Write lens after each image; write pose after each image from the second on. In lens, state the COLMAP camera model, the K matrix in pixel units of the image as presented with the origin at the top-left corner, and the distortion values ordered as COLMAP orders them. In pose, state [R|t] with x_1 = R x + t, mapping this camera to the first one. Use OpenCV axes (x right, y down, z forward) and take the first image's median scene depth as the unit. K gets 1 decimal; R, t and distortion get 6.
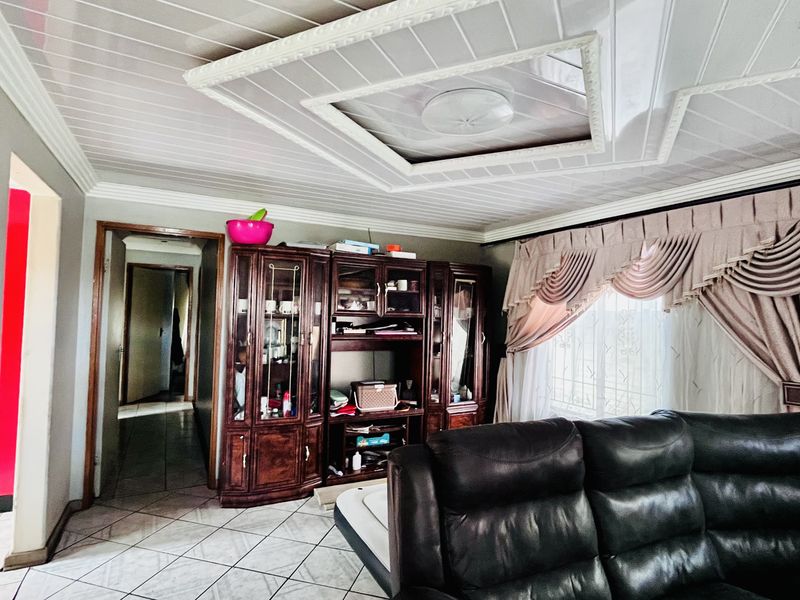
lens RADIAL K [[430.4, 0, 399.3], [0, 430.4, 299.9], [0, 0, 1]] dist [-0.000067, -0.000468]
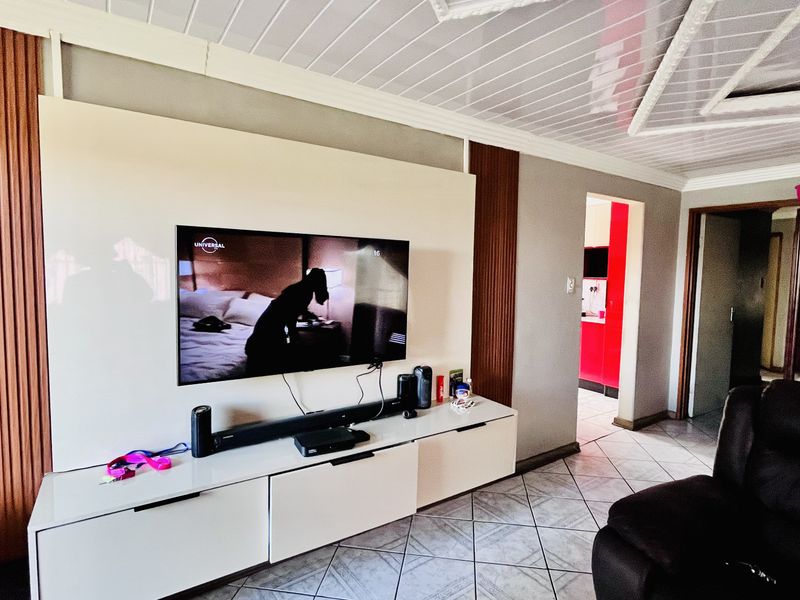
lens RADIAL K [[430.4, 0, 399.3], [0, 430.4, 299.9], [0, 0, 1]] dist [-0.000067, -0.000468]
pose [[0.100445, 0.036661, -0.994267, 0.390214], [0.017797, 0.999095, 0.038637, 0.020218], [0.994783, -0.021576, 0.099701, -0.018707]]
